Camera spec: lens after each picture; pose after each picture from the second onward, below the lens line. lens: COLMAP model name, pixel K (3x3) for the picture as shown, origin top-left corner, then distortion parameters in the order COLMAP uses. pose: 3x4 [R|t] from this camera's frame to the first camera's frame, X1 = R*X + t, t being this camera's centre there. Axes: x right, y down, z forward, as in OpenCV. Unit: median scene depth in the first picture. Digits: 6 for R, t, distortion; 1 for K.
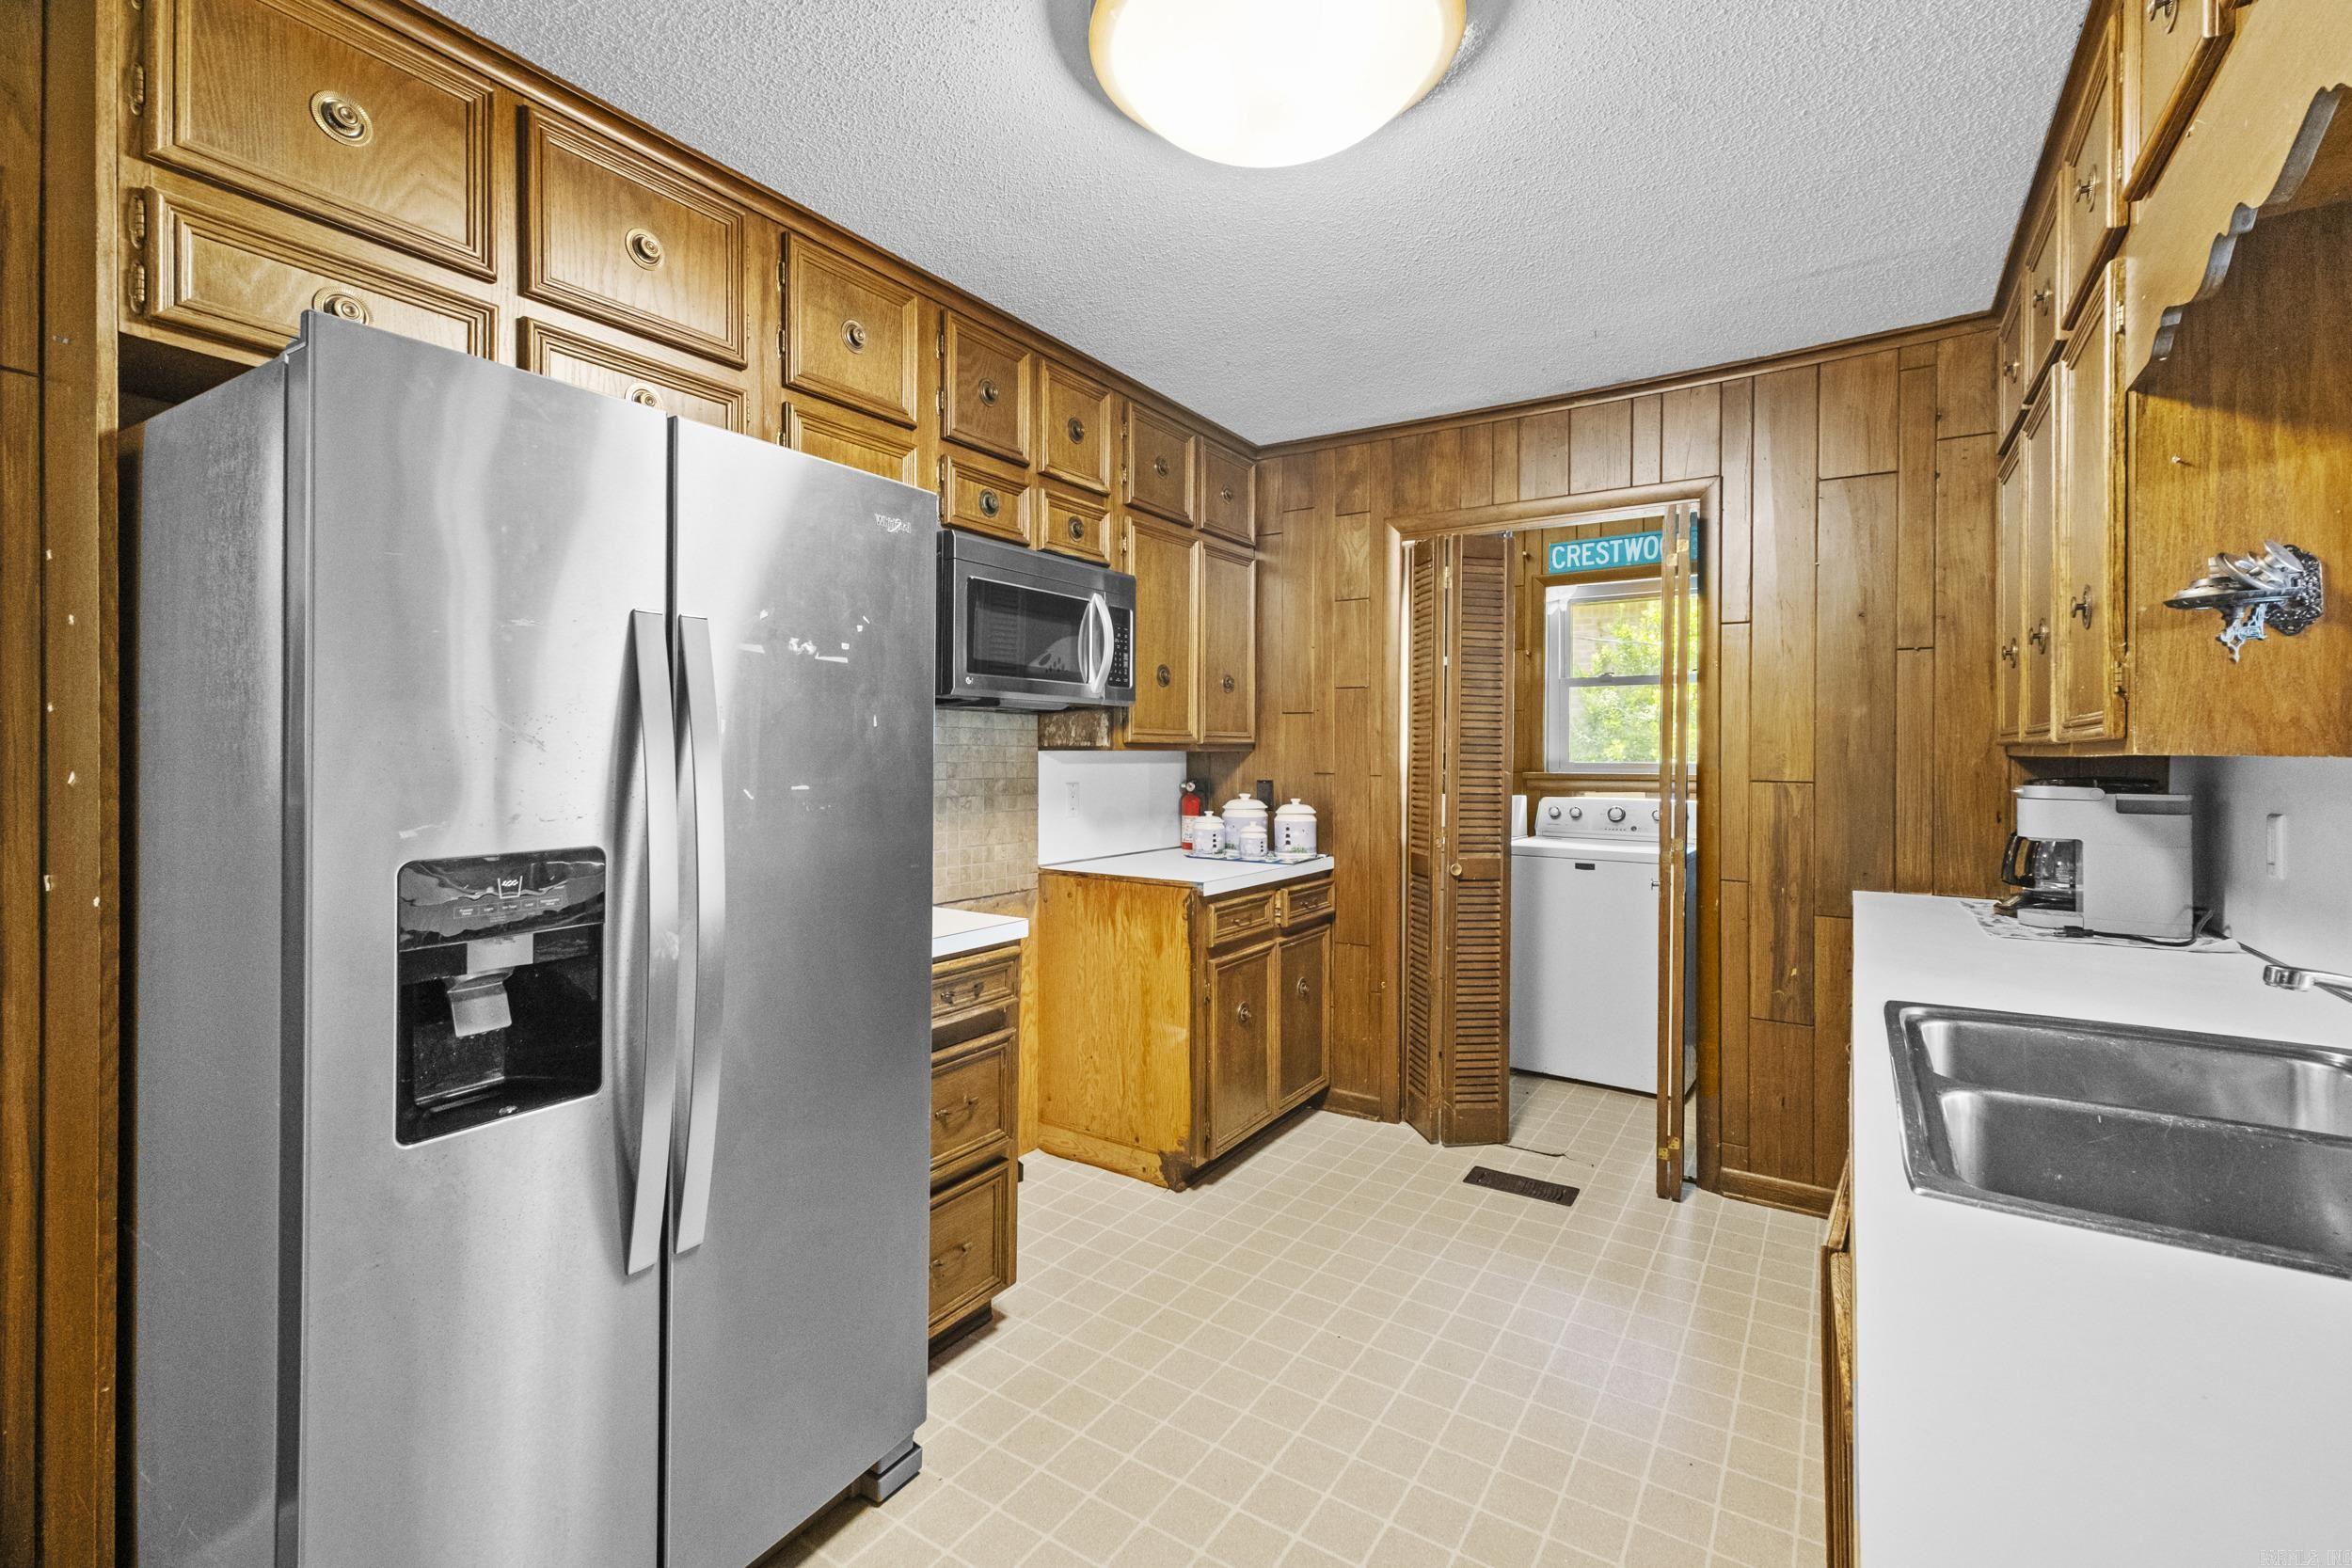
lens RADIAL K [[1022.5, 0, 1190.4], [0, 1022.5, 747.6], [0, 0, 1]] dist [0.003824, 0.000392]
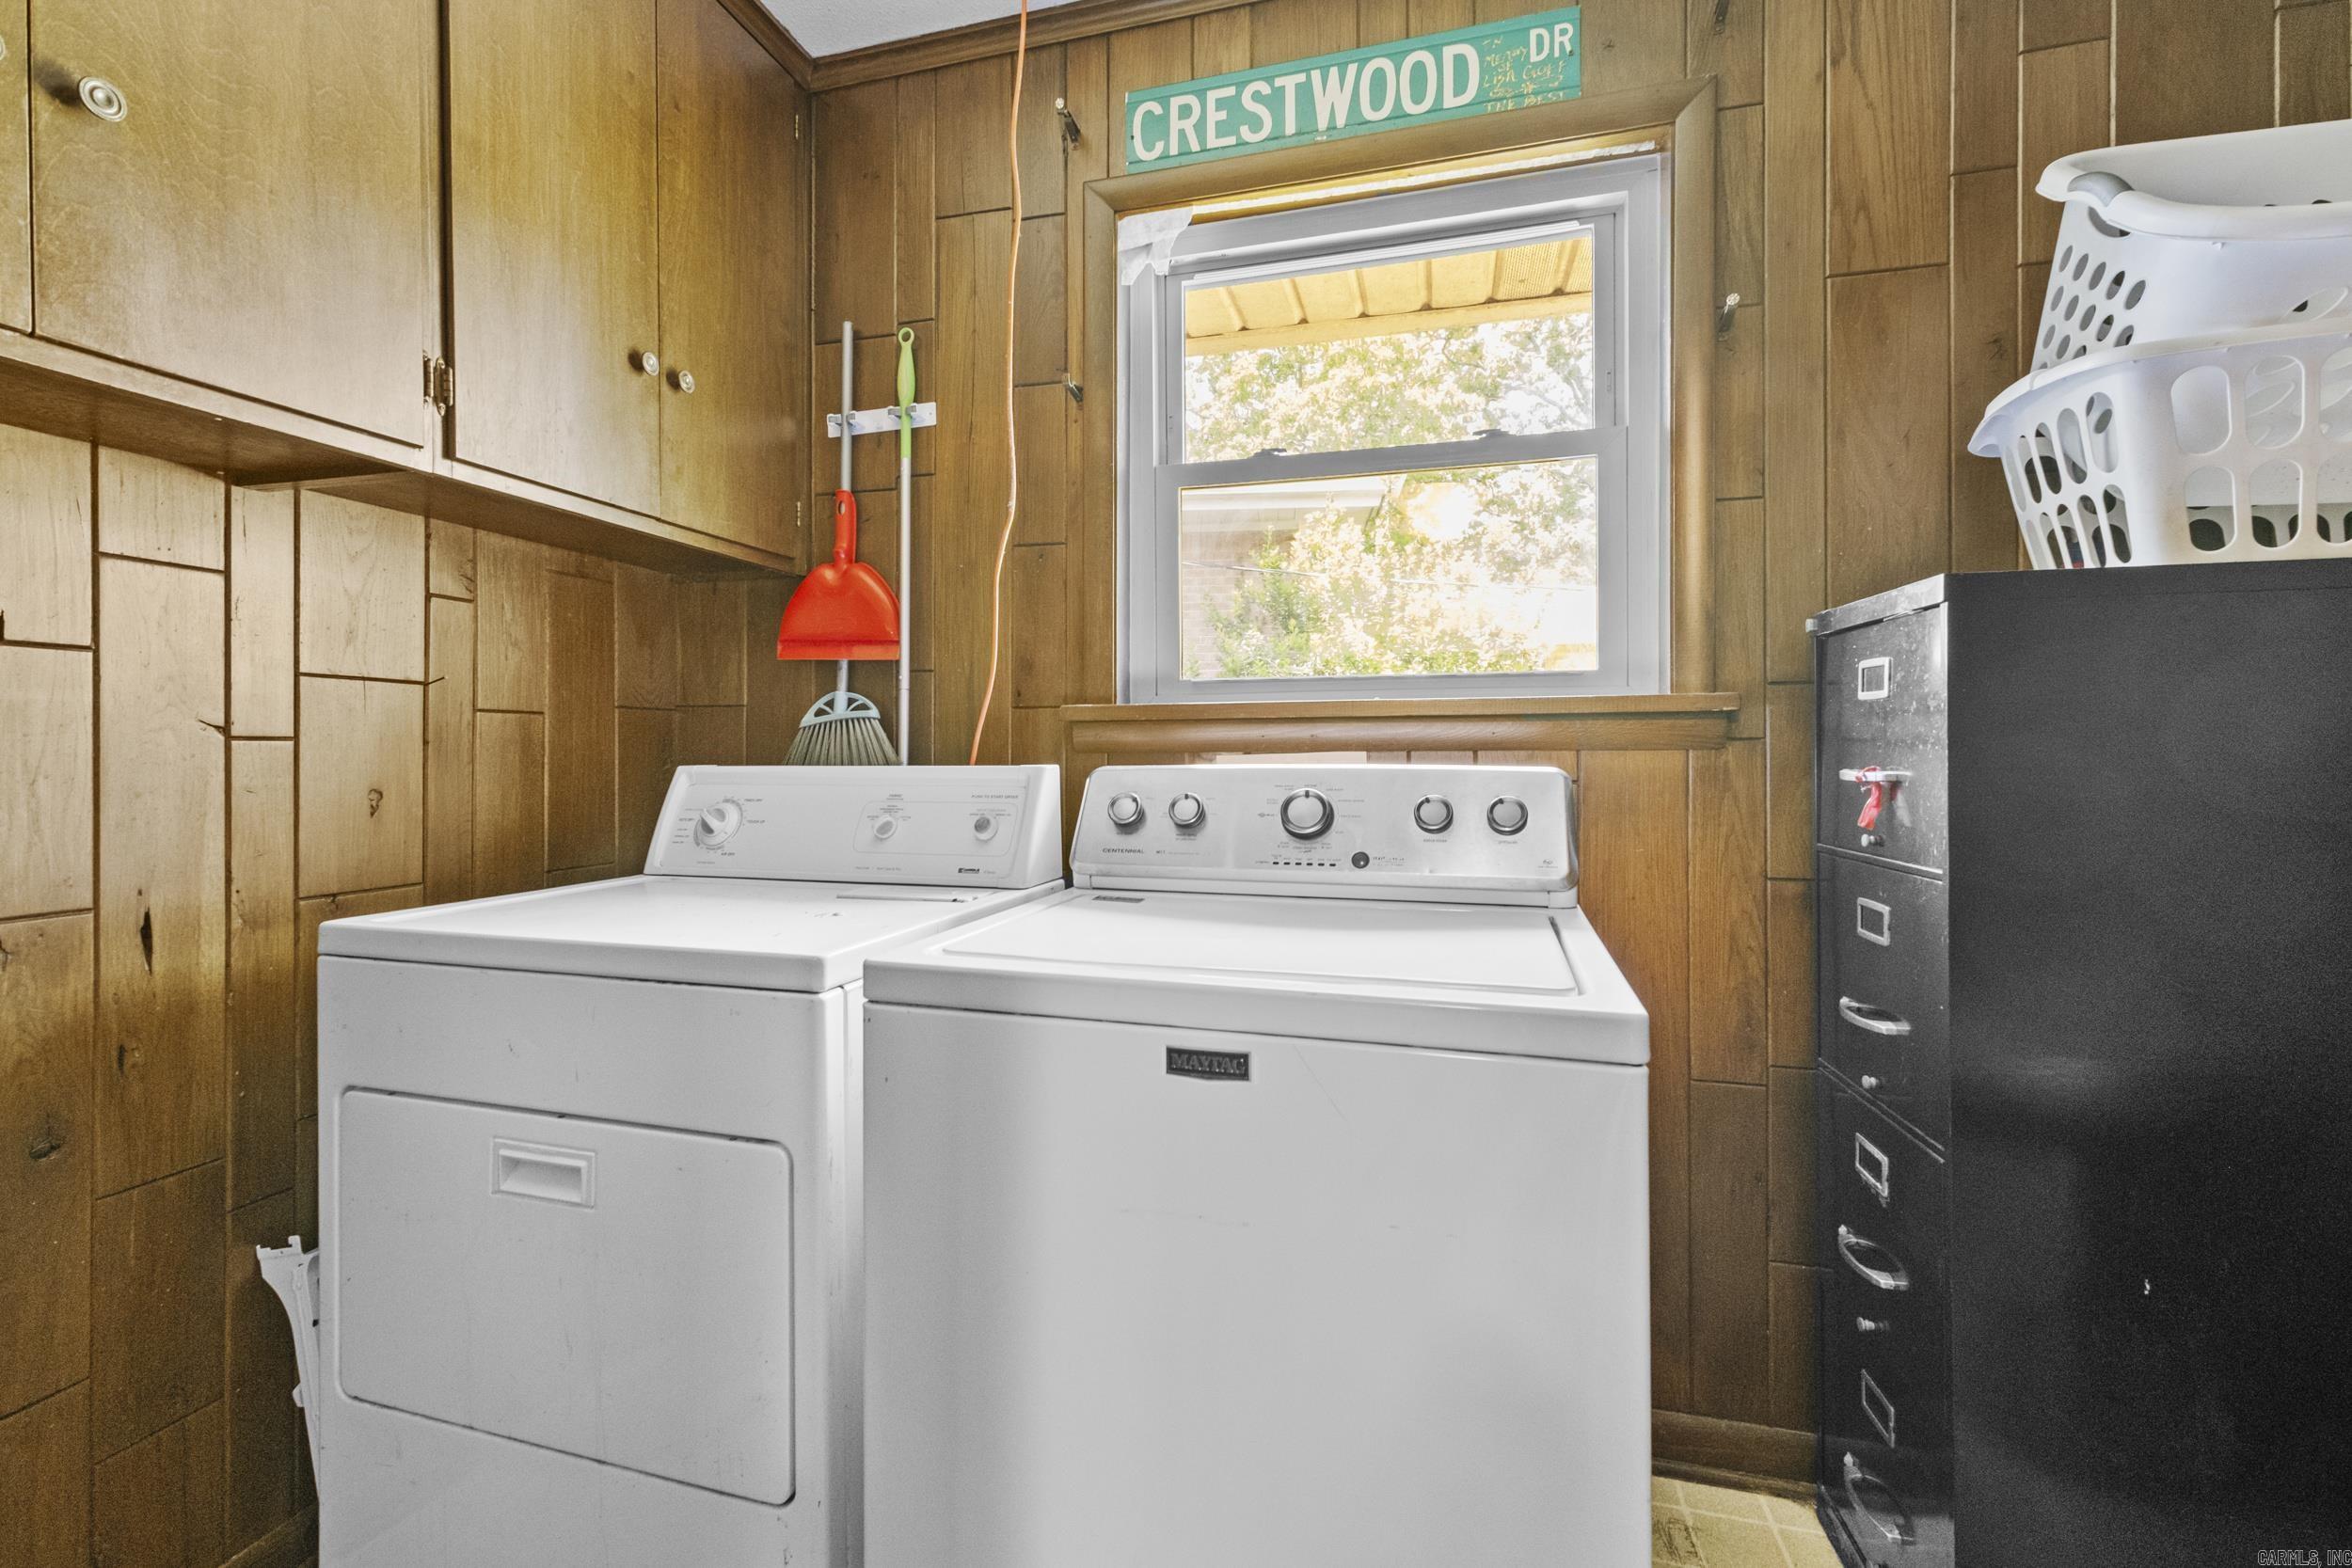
lens RADIAL K [[1022.5, 0, 1171.1], [0, 1022.5, 743.3], [0, 0, 1]] dist [0.003824, 0.000392]
pose [[0.951488, -0.007840, 0.307587, 0.390613], [0.006905, 0.999968, 0.004127, 0.058240], [-0.307610, -0.001803, 0.951511, 0.995849]]
